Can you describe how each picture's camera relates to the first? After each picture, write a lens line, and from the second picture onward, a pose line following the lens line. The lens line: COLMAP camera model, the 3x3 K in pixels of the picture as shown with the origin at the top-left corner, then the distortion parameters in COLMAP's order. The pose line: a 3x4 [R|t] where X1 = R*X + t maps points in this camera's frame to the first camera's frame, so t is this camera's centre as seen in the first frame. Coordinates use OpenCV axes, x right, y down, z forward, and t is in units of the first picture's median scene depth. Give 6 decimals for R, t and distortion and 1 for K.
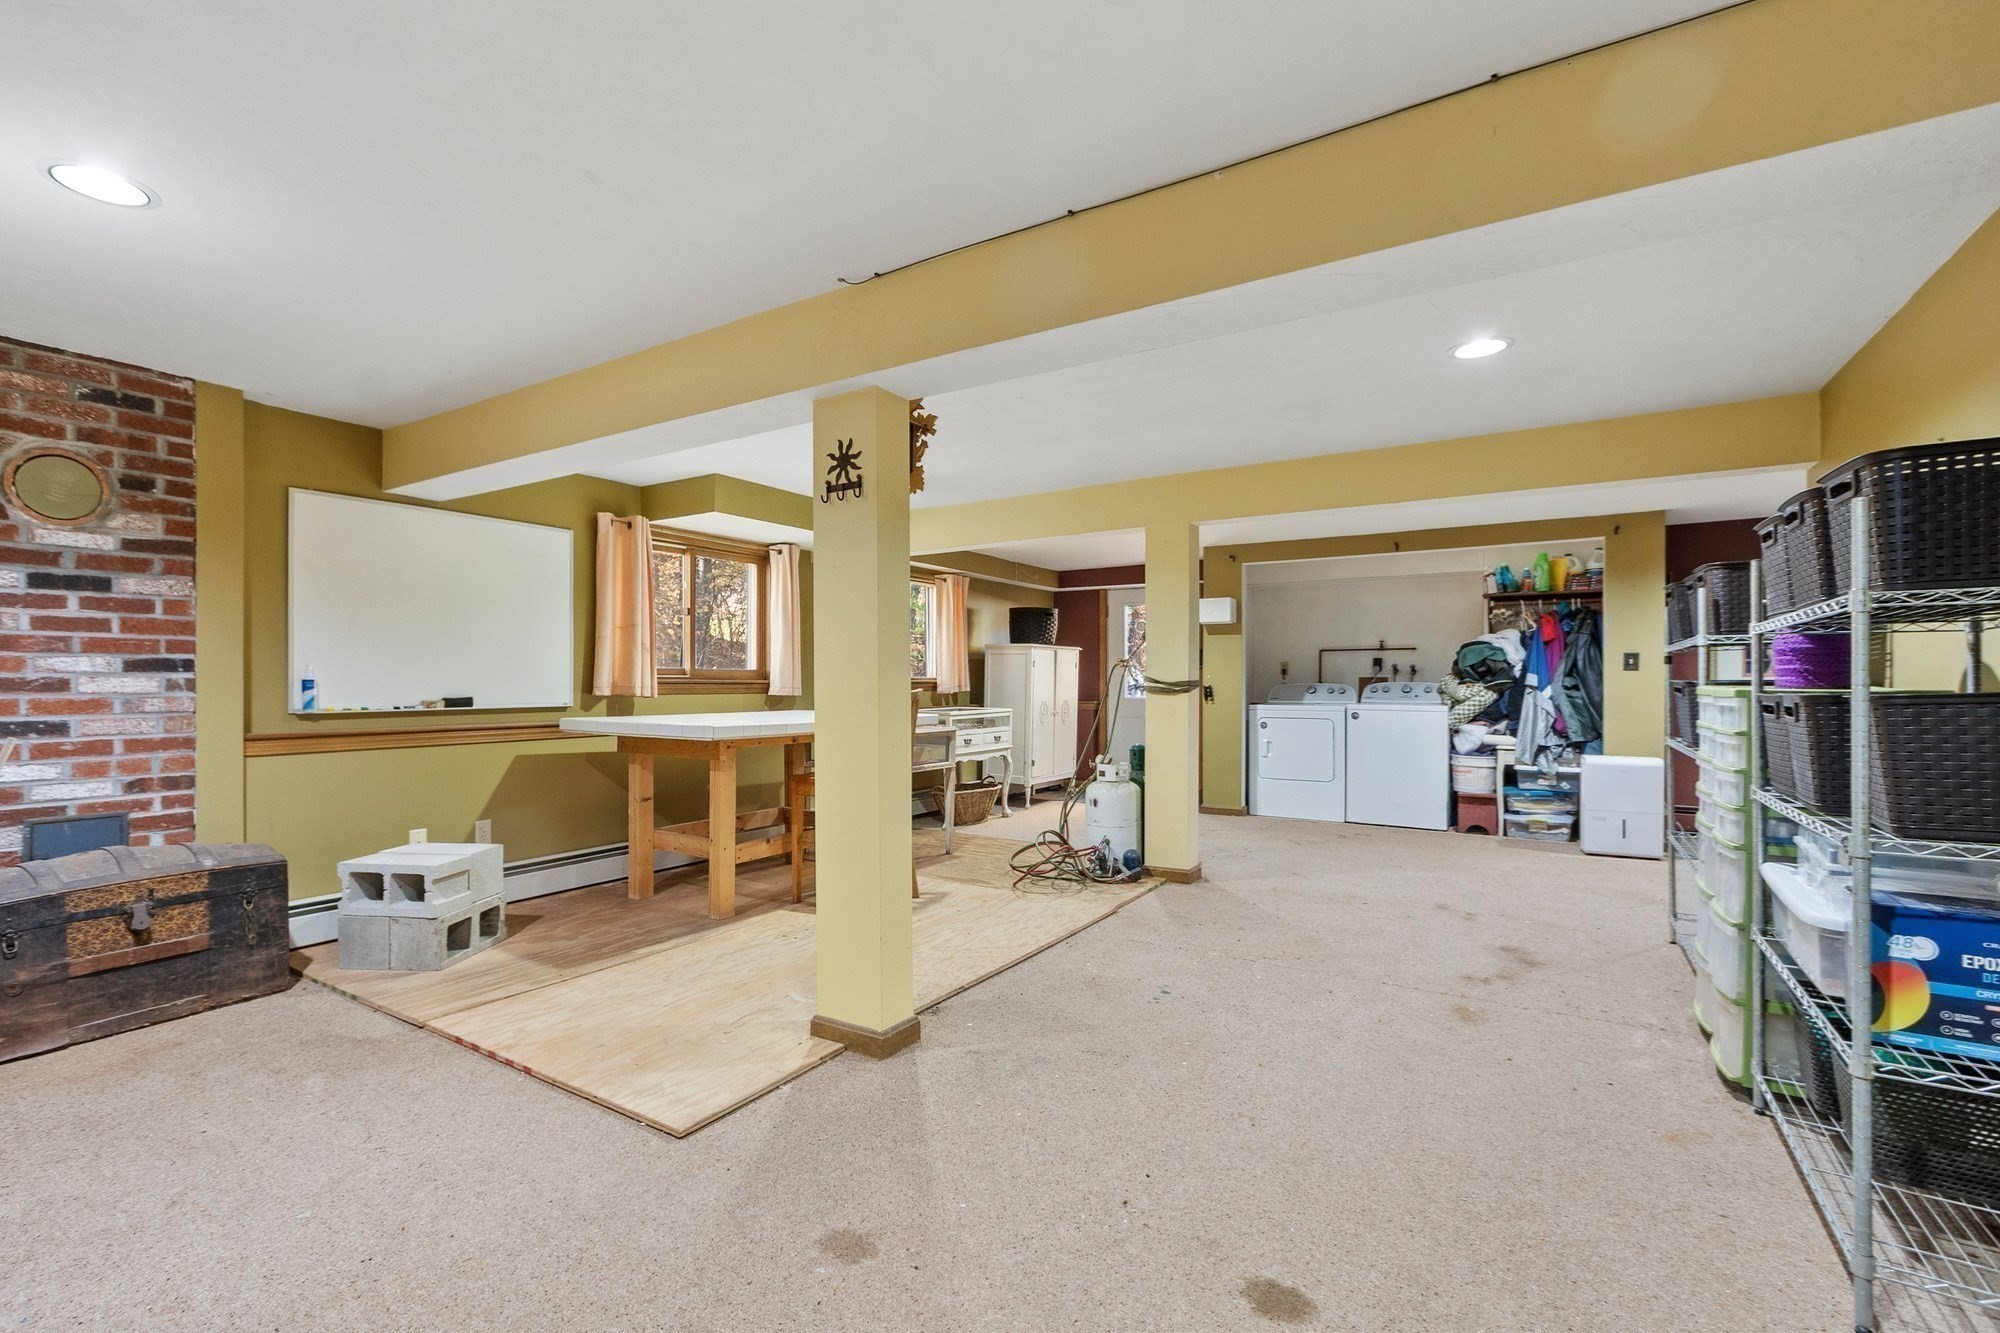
lens RADIAL K [[870.0, 0, 1000.0], [0, 870.0, 666.5], [0, 0, 1]] dist [0.001976, 0.000162]
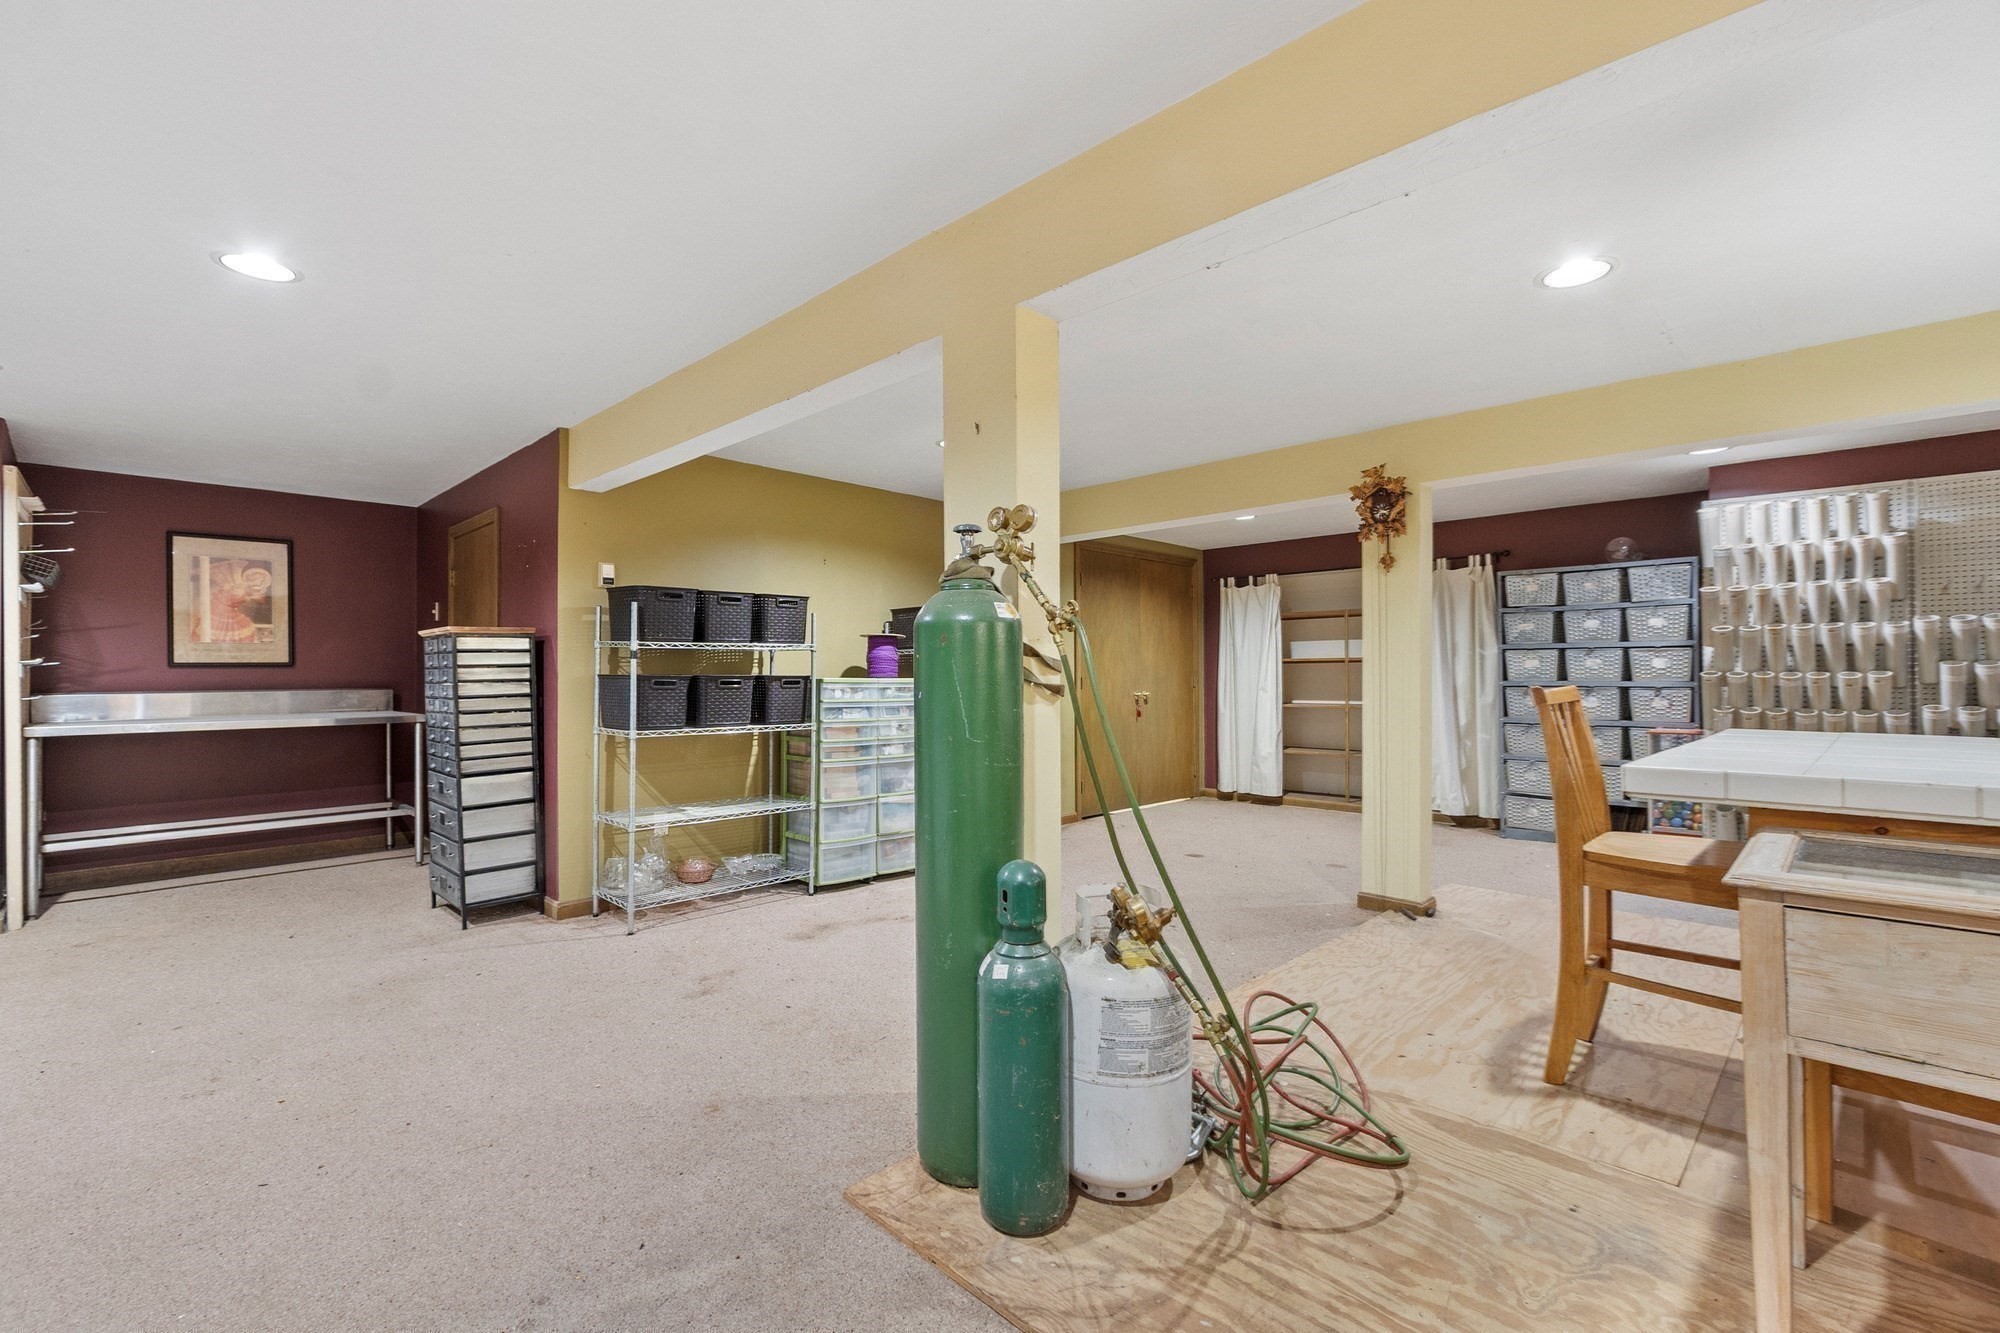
lens RADIAL K [[870.0, 0, 1000.0], [0, 870.0, 666.5], [0, 0, 1]] dist [0.001976, 0.000162]
pose [[-0.976118, 0.002931, 0.217220, 0.158382], [-0.002165, 0.999728, -0.023219, 0.037034], [-0.217229, -0.023135, -0.975846, 2.232163]]
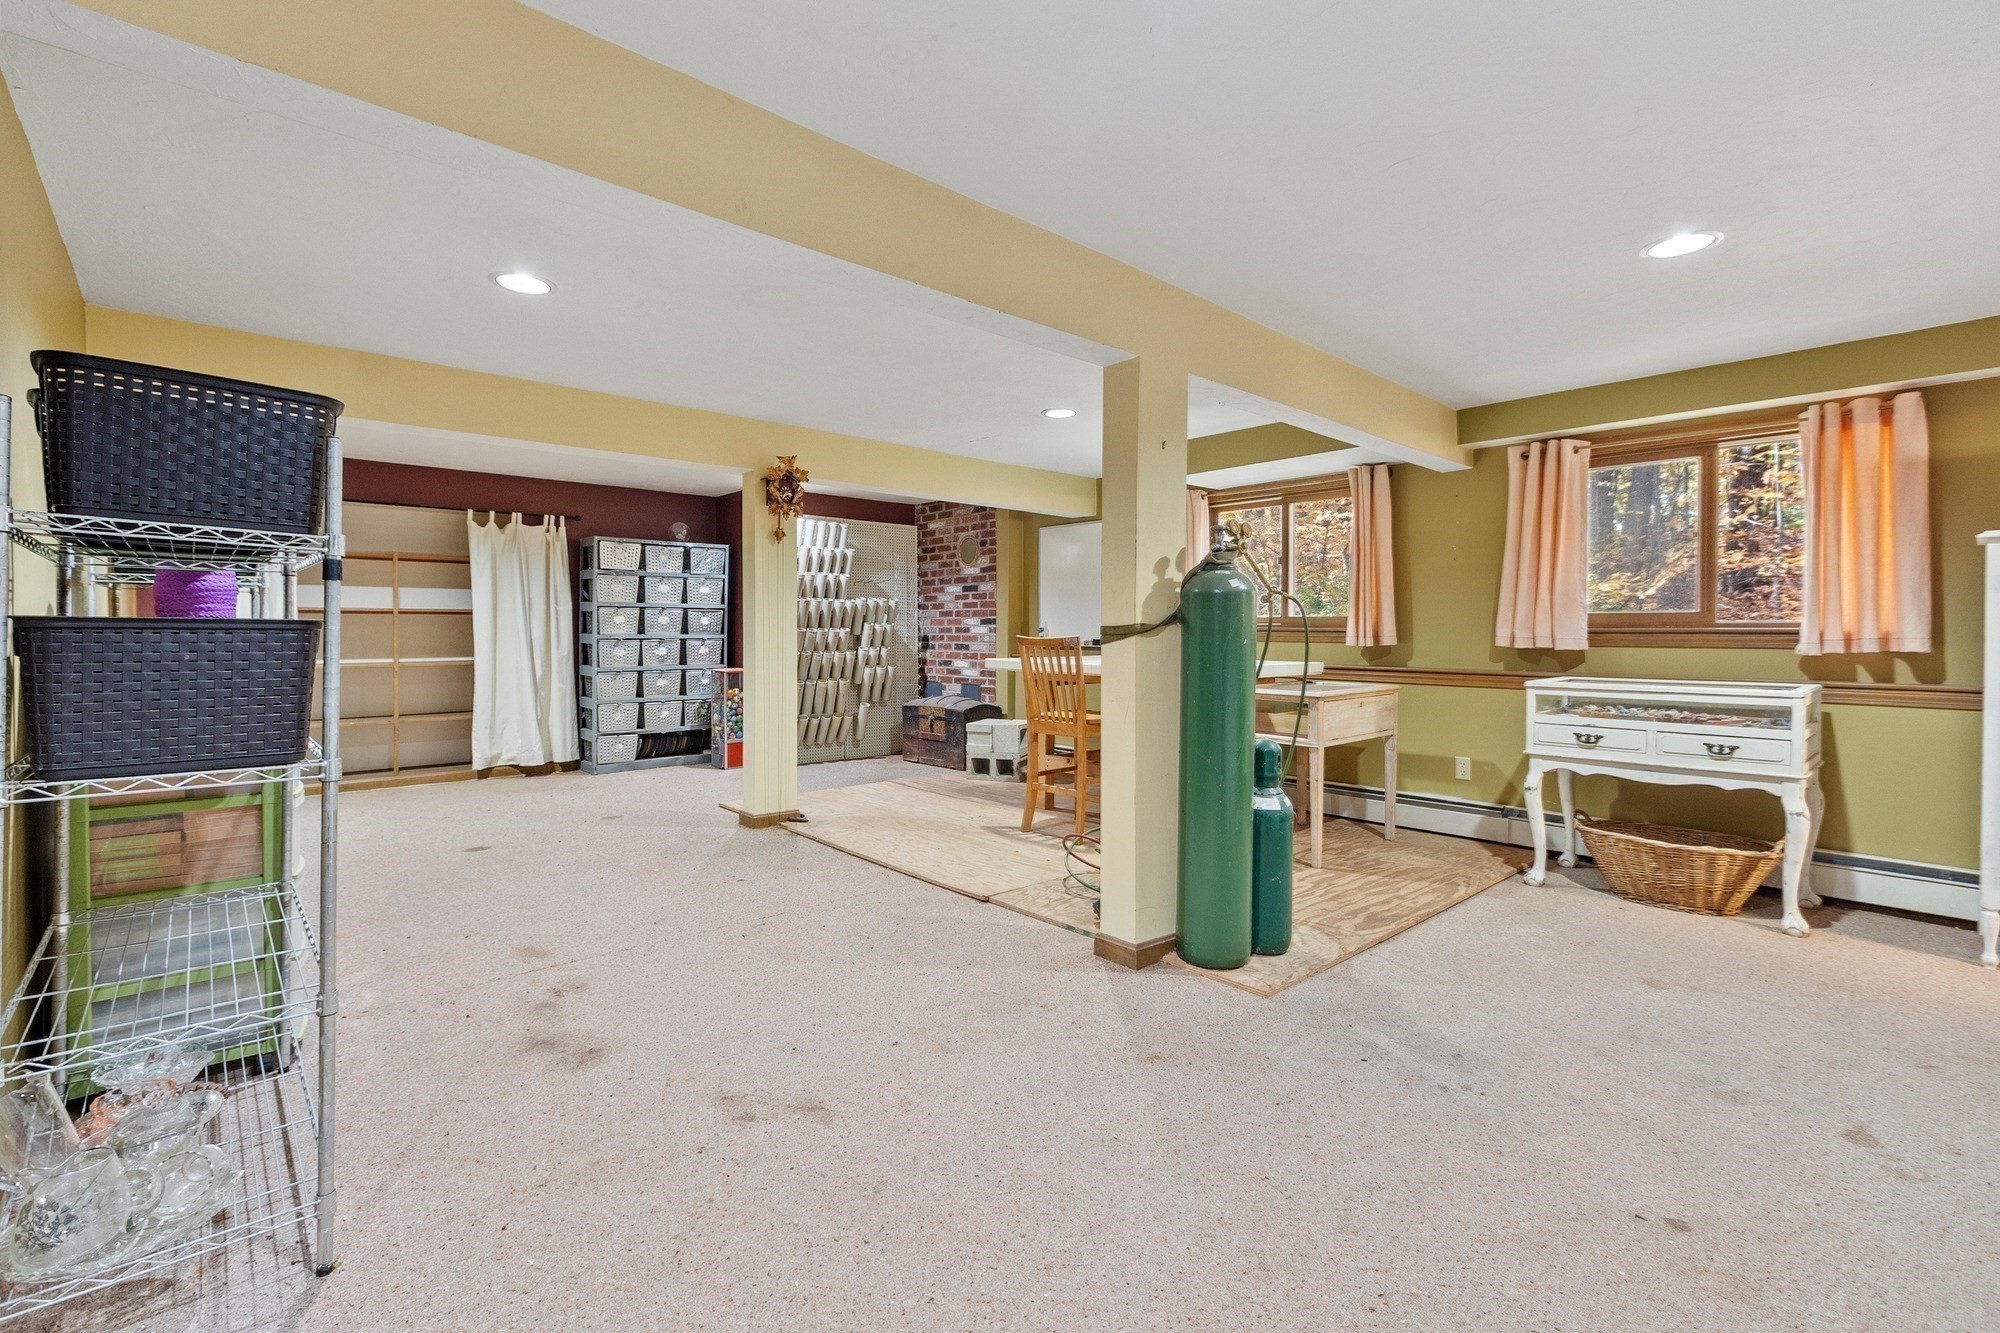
lens RADIAL K [[884.3, 0, 979.9], [0, 884.3, 627.4], [0, 0, 1]] dist [0.001491, 0.000328]
pose [[-0.286233, -0.004969, -0.958147, 1.268841], [0.011520, 0.999896, -0.008626, 0.034237], [0.958091, -0.013507, -0.286146, 1.659787]]
